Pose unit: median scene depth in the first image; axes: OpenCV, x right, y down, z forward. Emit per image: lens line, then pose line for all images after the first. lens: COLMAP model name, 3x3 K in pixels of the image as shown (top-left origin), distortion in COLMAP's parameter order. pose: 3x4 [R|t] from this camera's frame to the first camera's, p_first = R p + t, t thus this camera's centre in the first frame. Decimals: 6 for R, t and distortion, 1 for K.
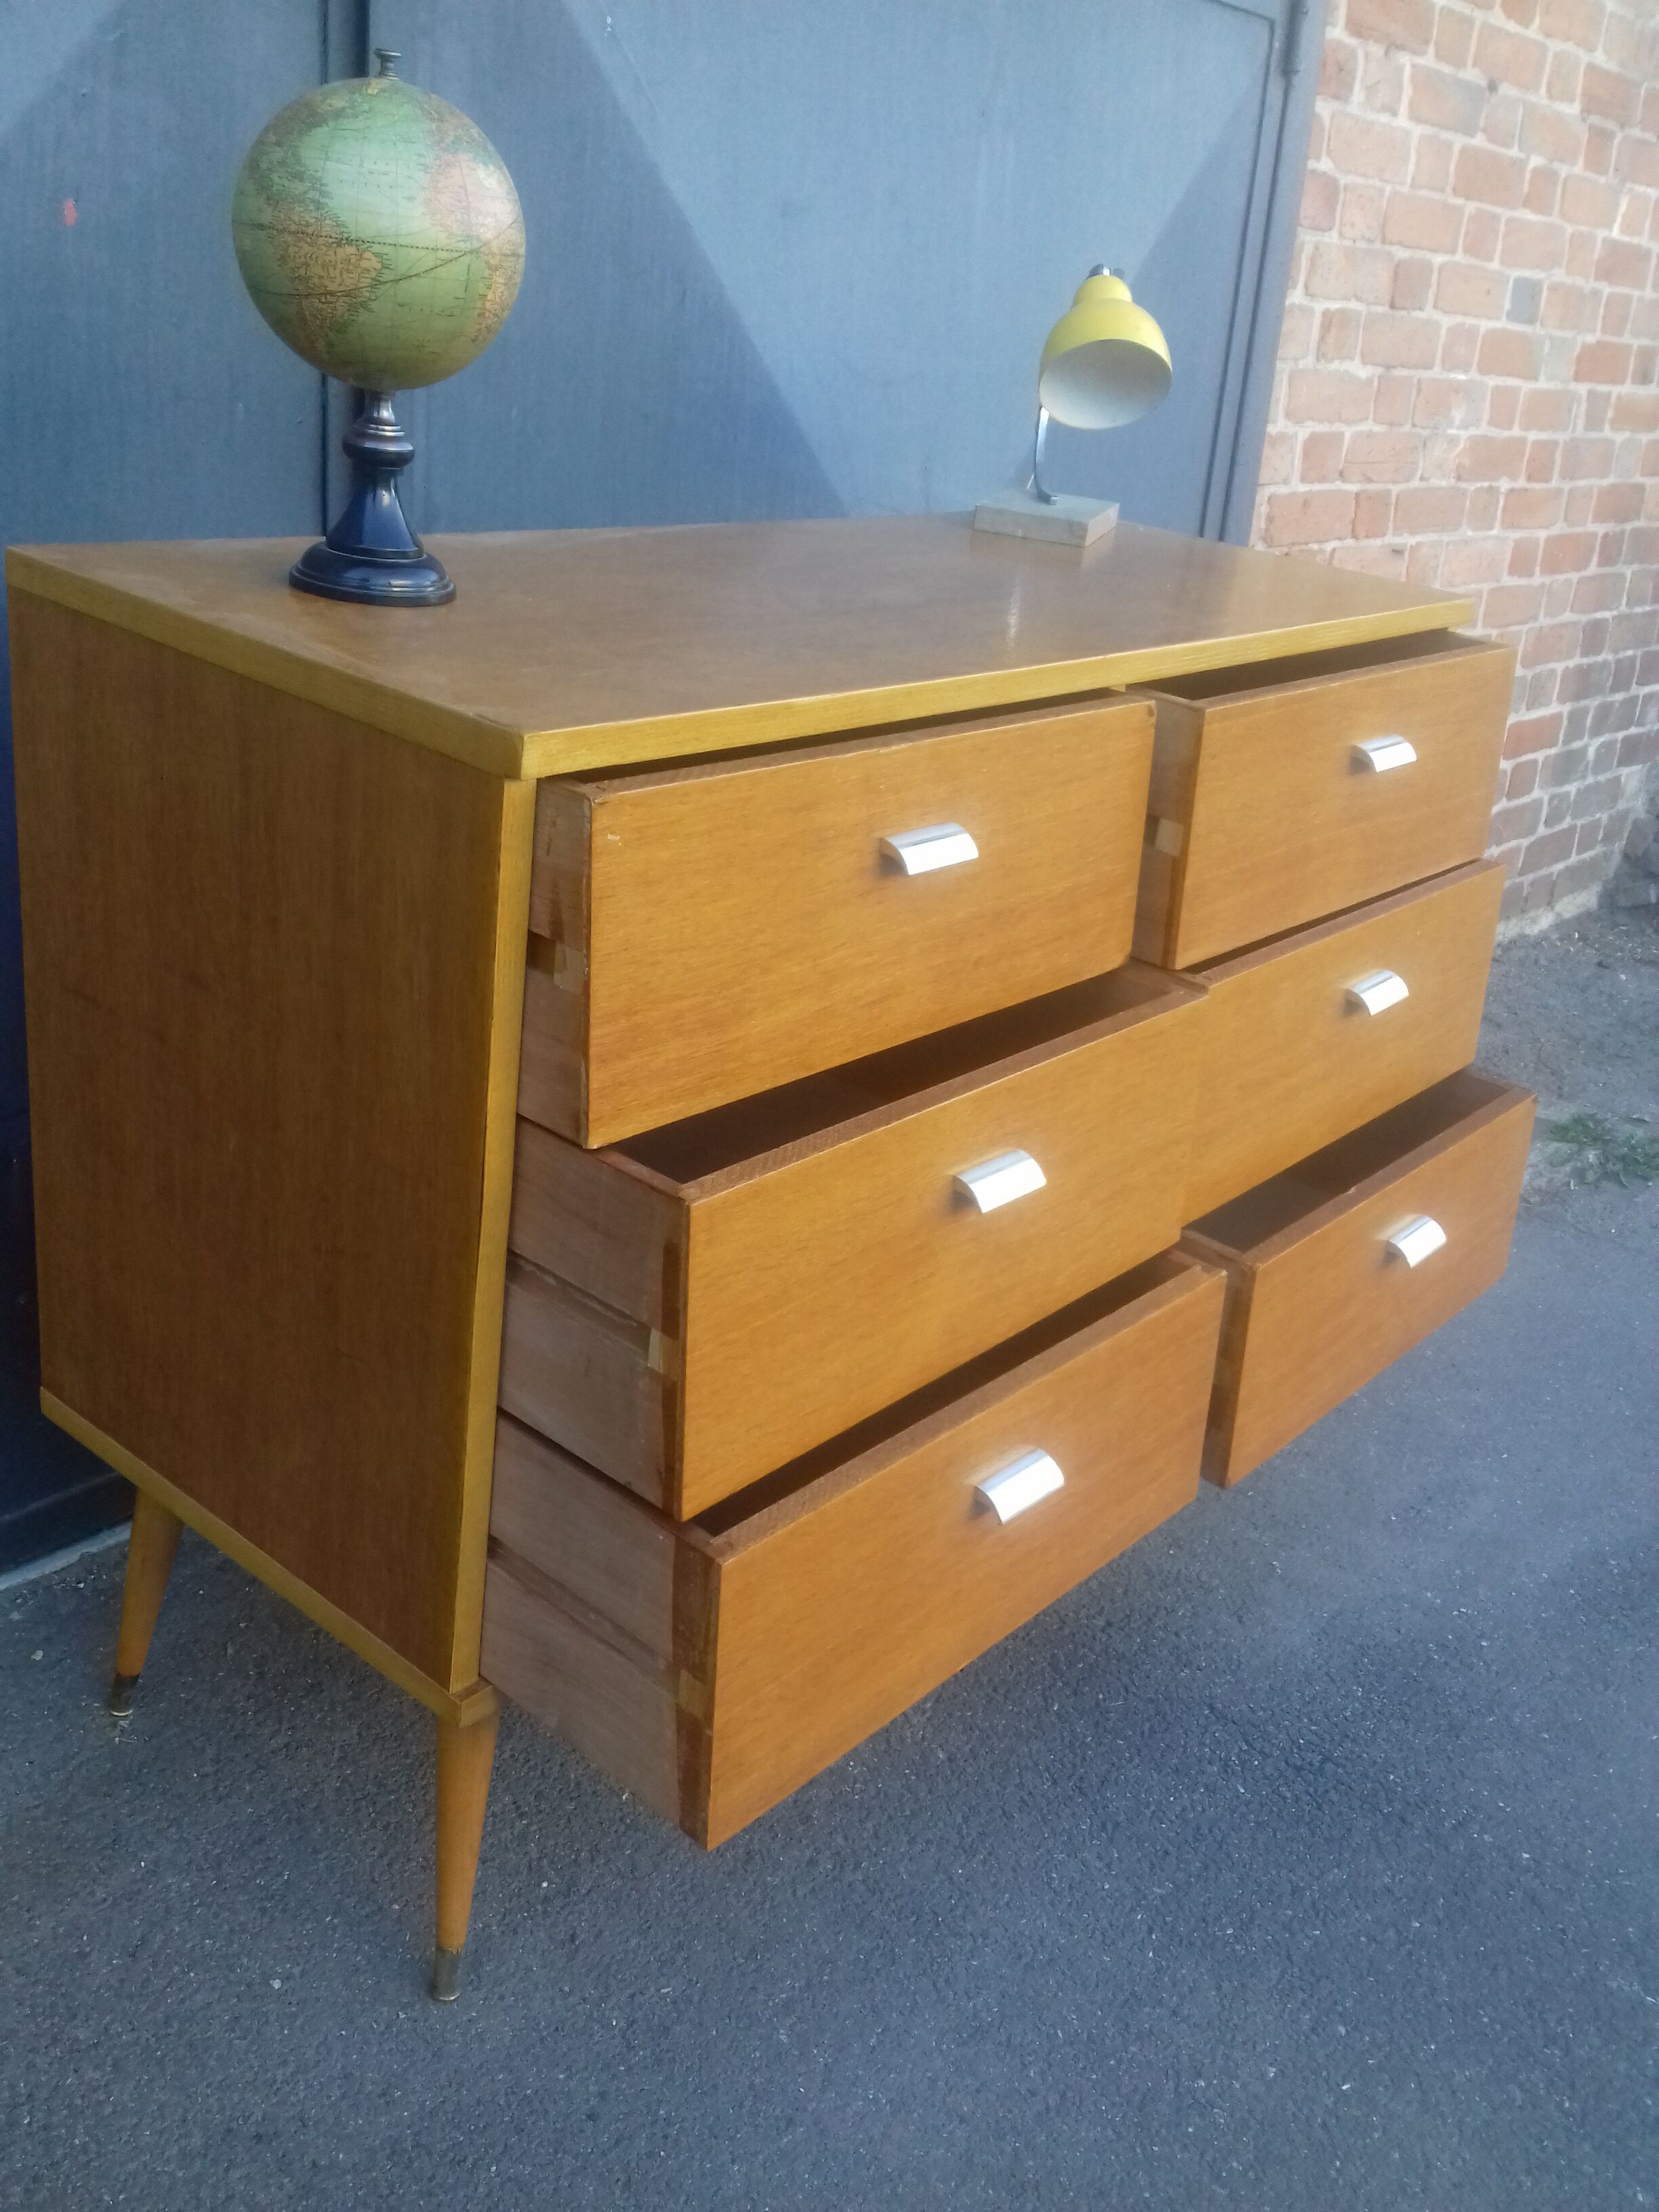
lens RADIAL K [[2038.1, 0, 822.0], [0, 2038.1, 1134.6], [0, 0, 1]] dist [0.101408, -0.207945]
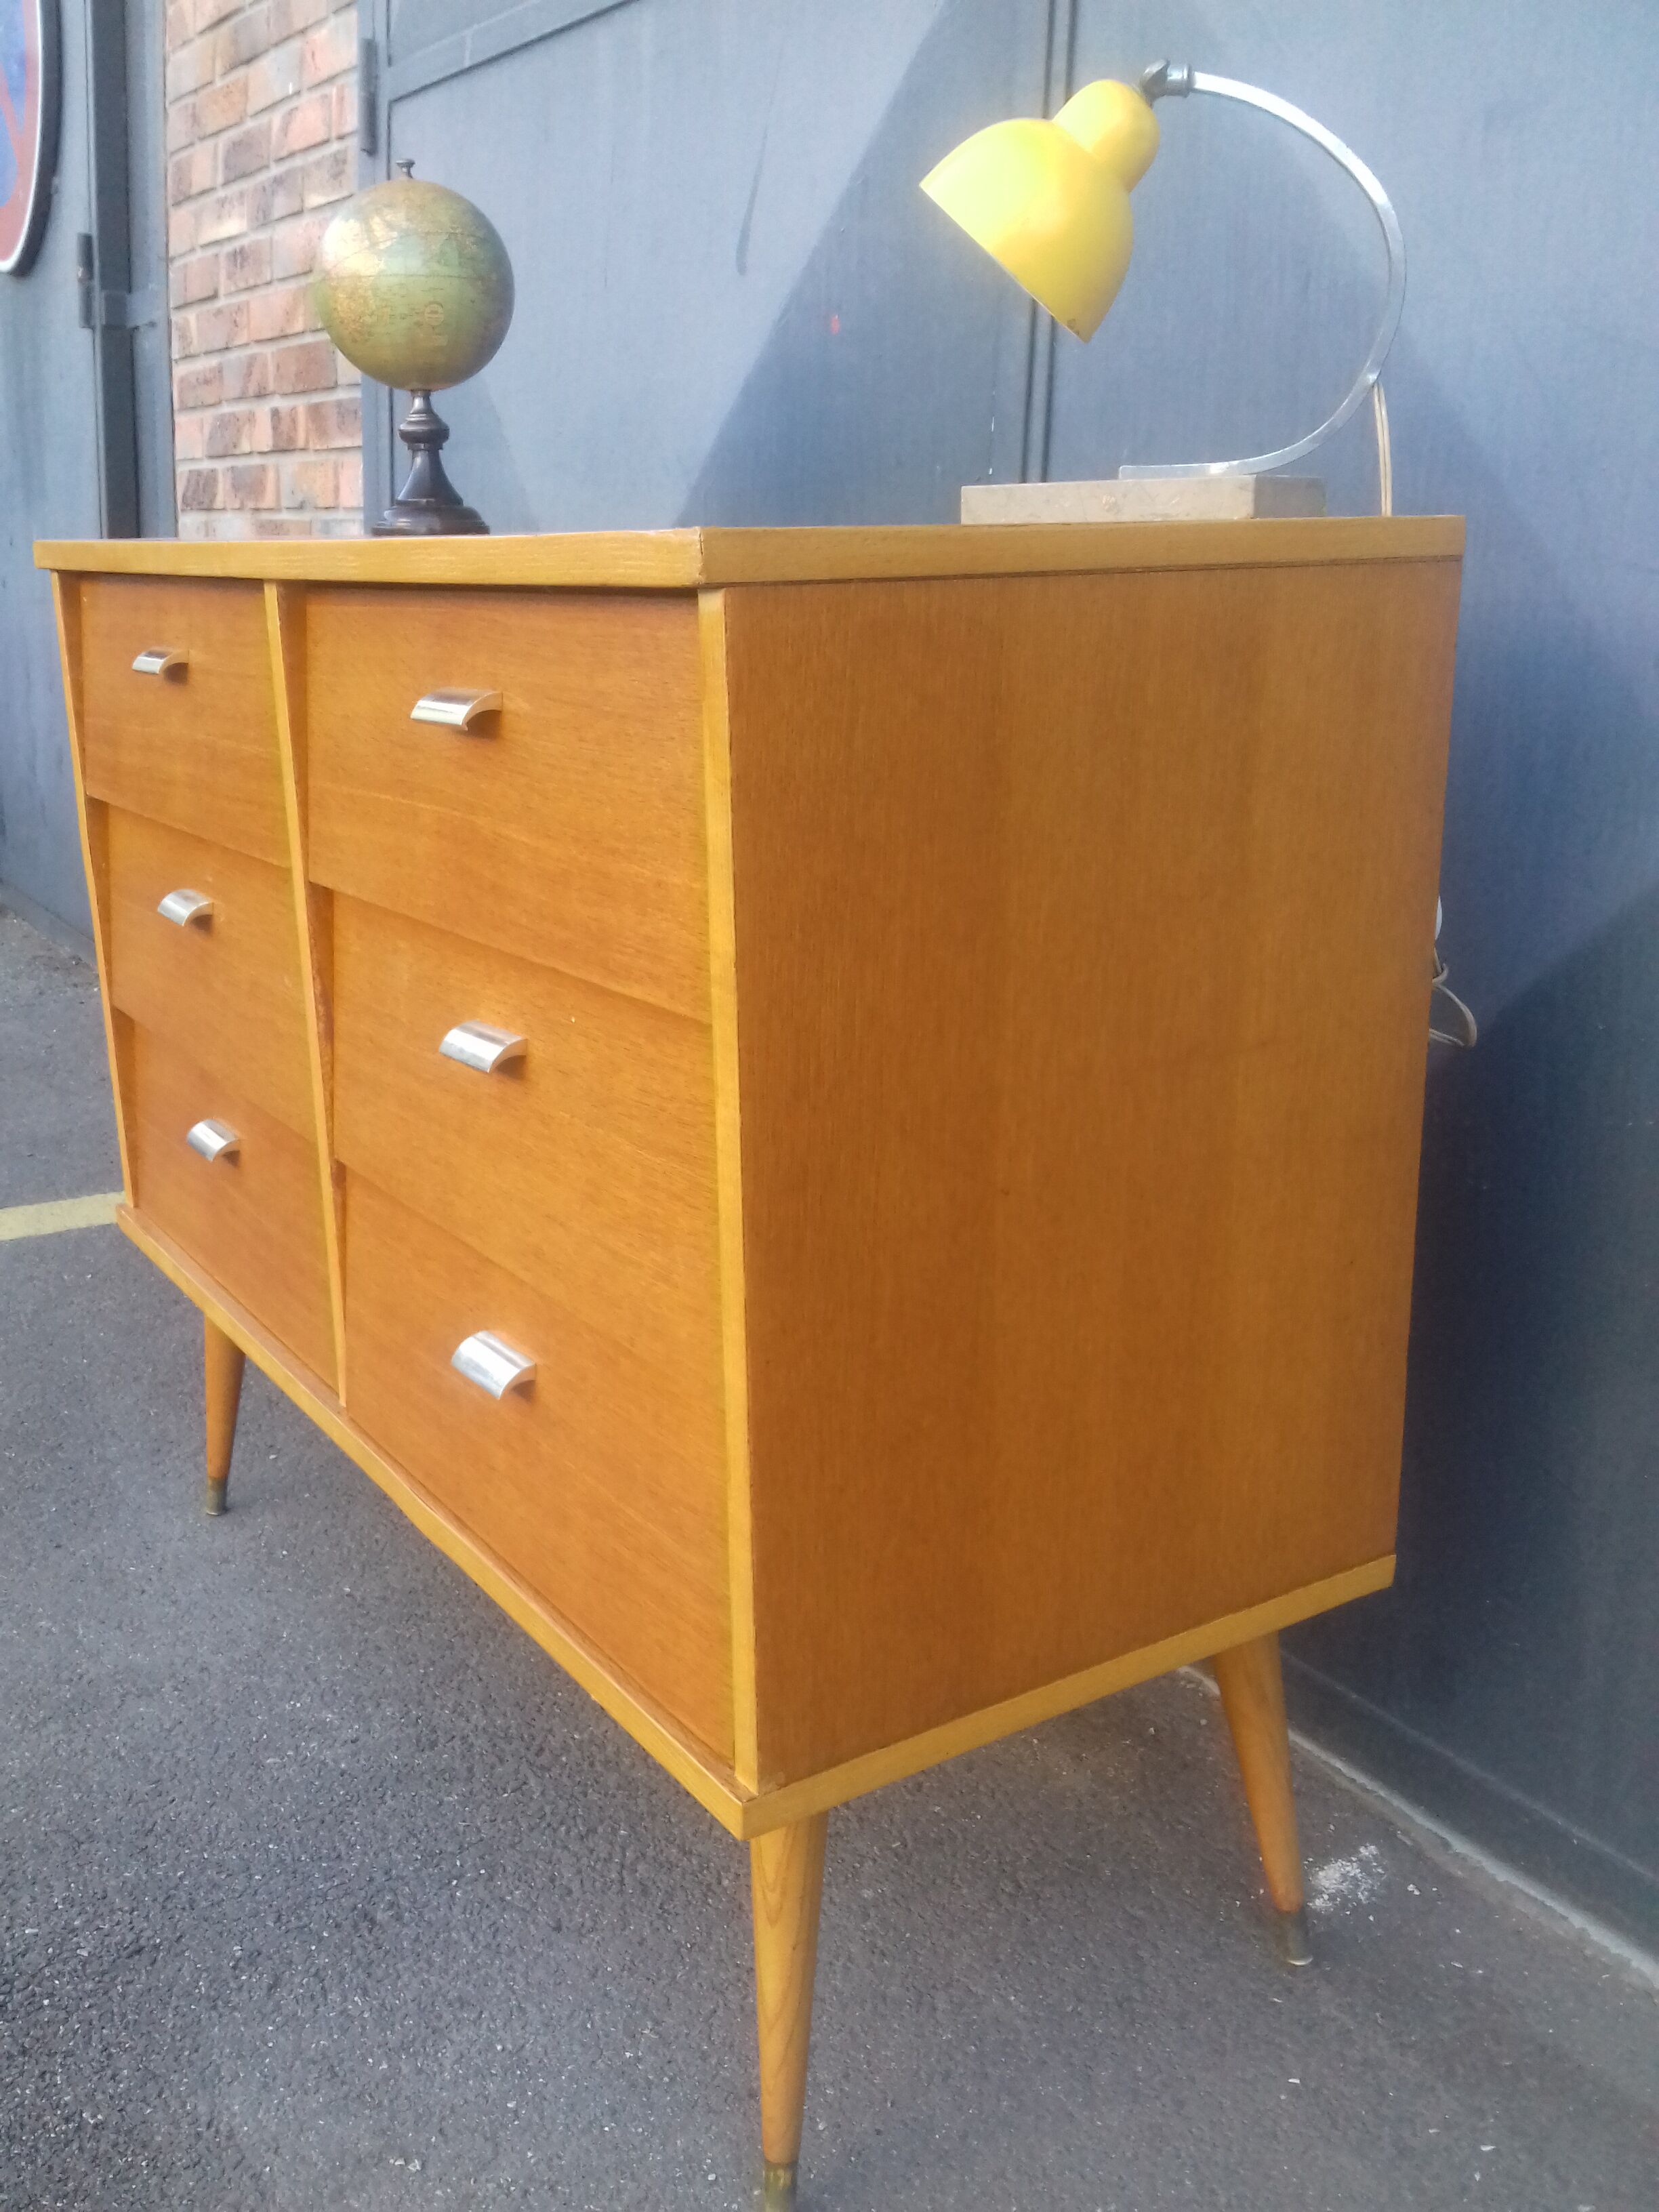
lens RADIAL K [[2033.7, 0, 821.6], [0, 2033.7, 1139.6], [0, 0, 1]] dist [0.099431, -0.196157]
pose [[-0.300517, 0.160469, -0.940180, 0.866816], [-0.410650, 0.867931, 0.279397, -0.323537], [0.860846, 0.470049, -0.194931, 1.347805]]
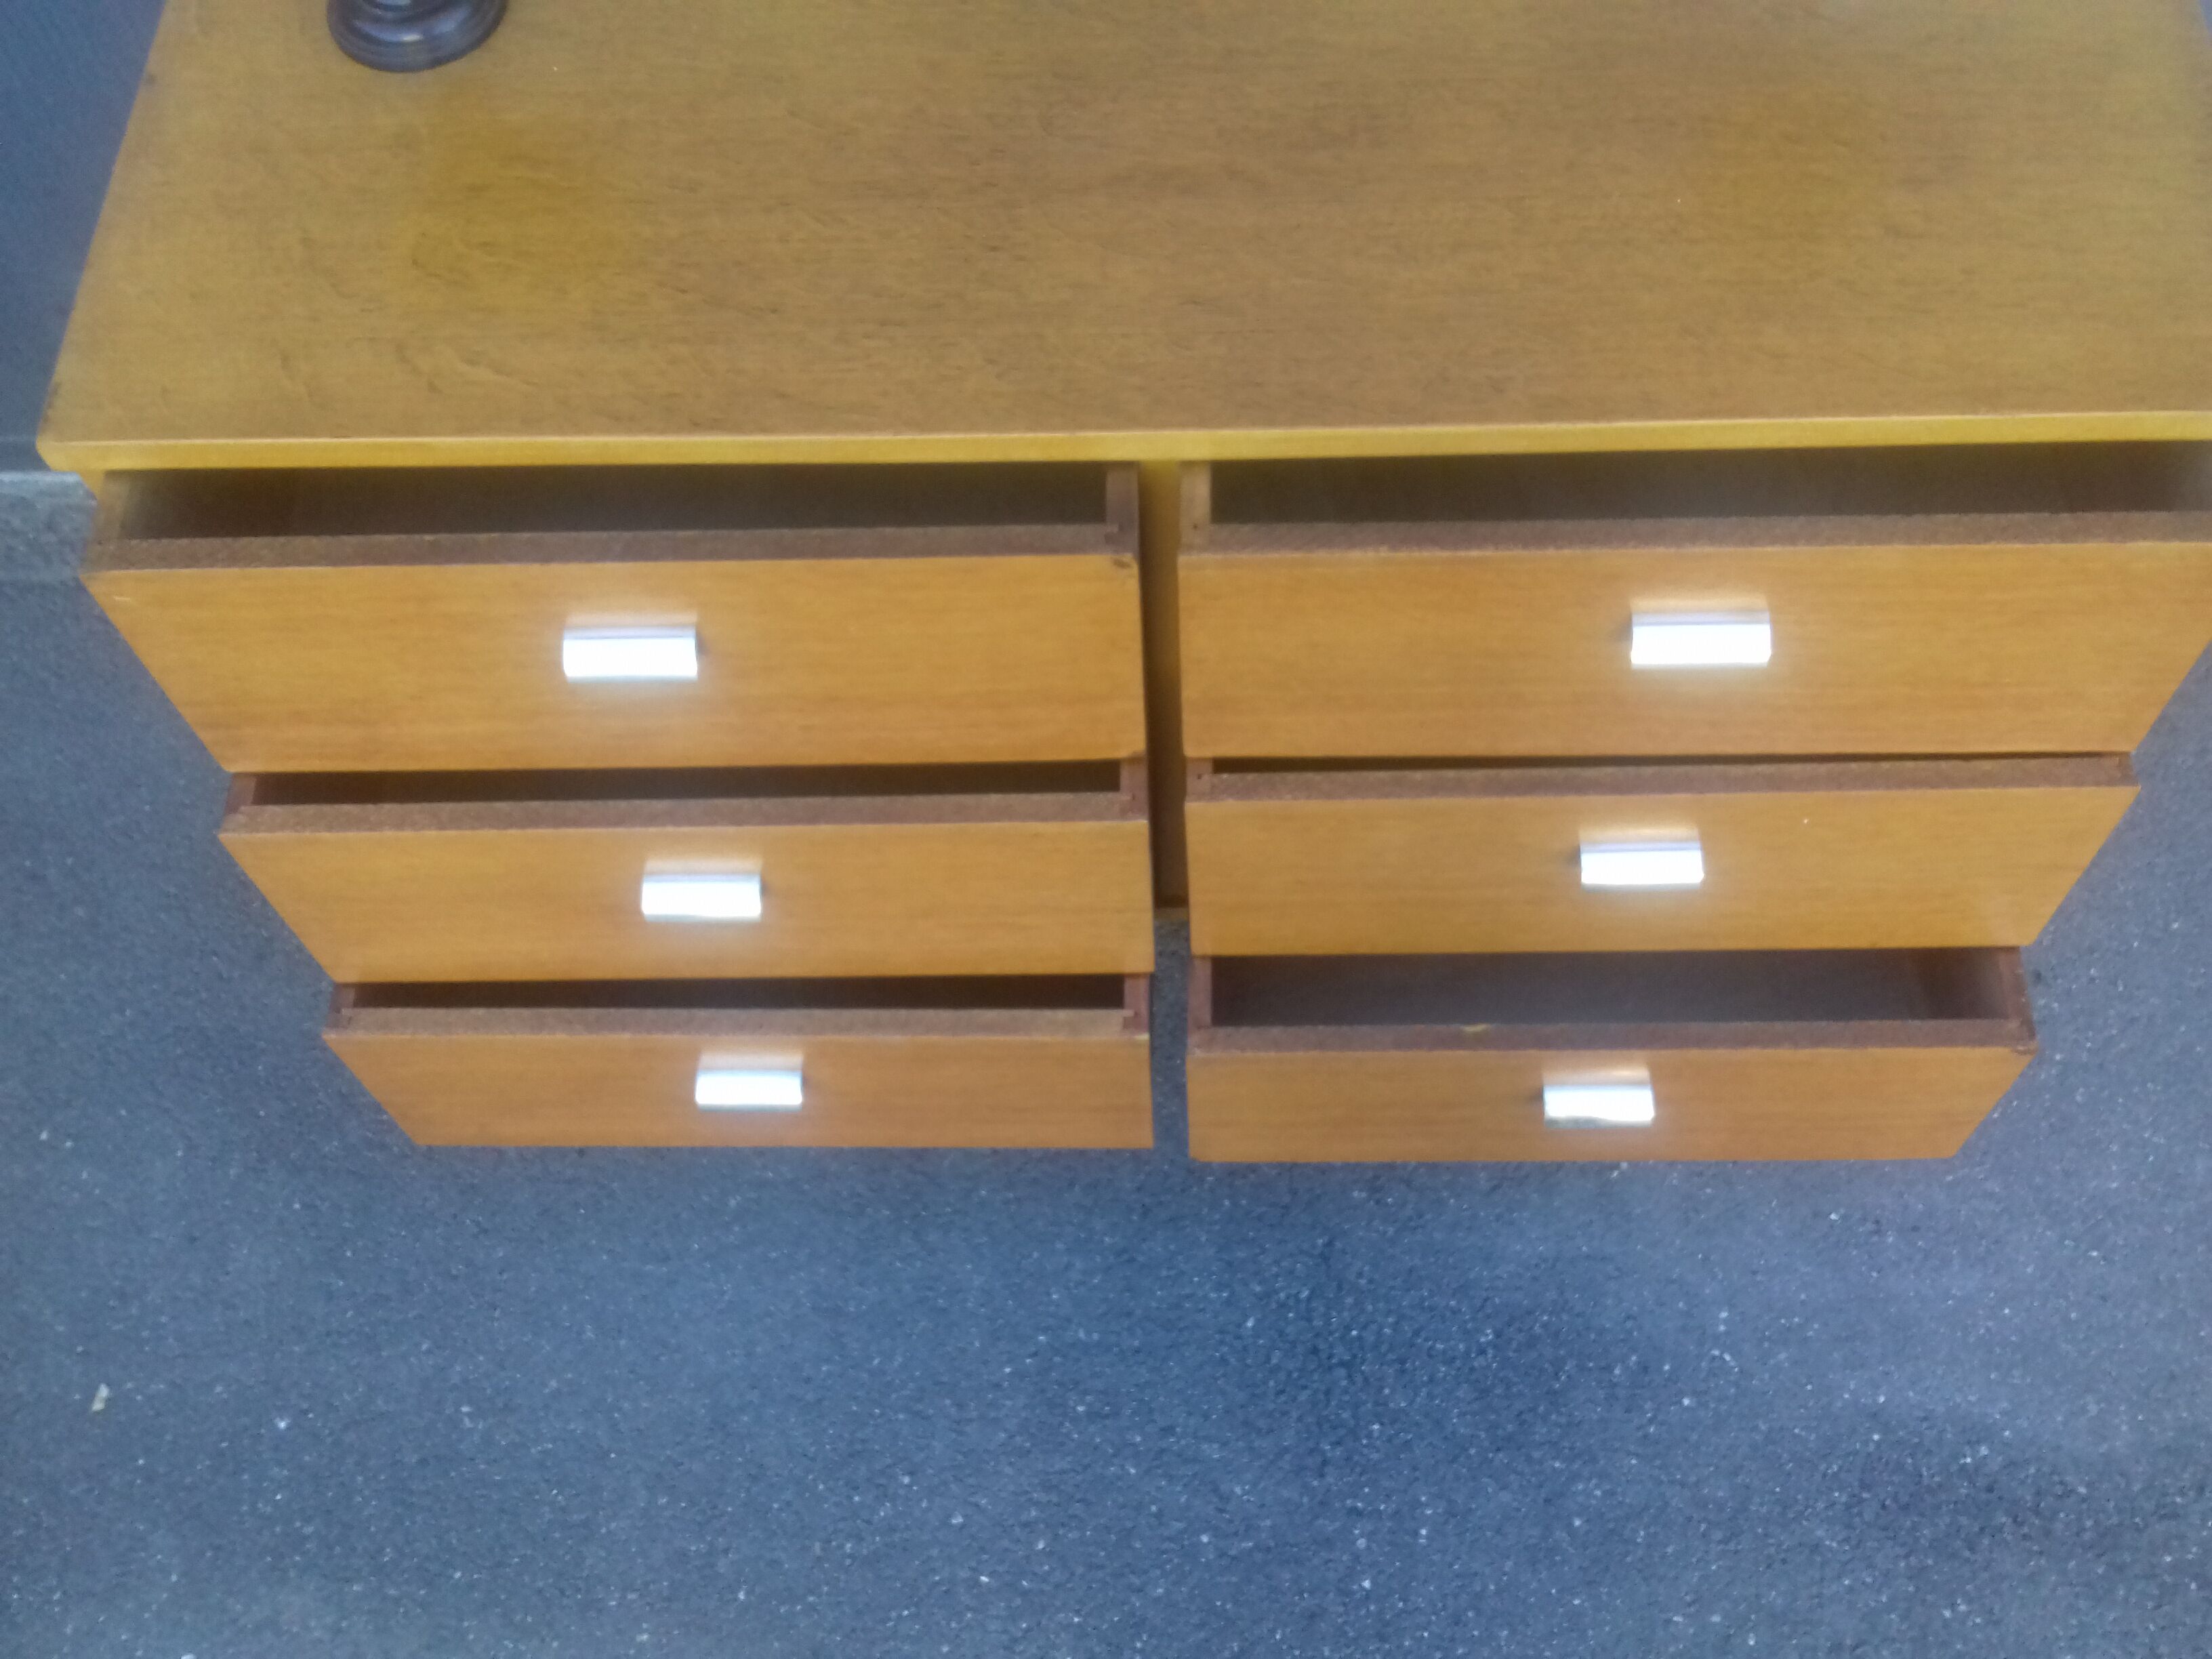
lens RADIAL K [[2038.1, 0, 1133.6], [0, 2038.1, 834.0], [0, 0, 1]] dist [0.101408, -0.207945]
pose [[0.625982, 0.622202, -0.470118, 0.517460], [-0.219846, 0.719191, 0.659115, -0.534586], [0.748207, -0.309240, 0.586989, 0.460541]]
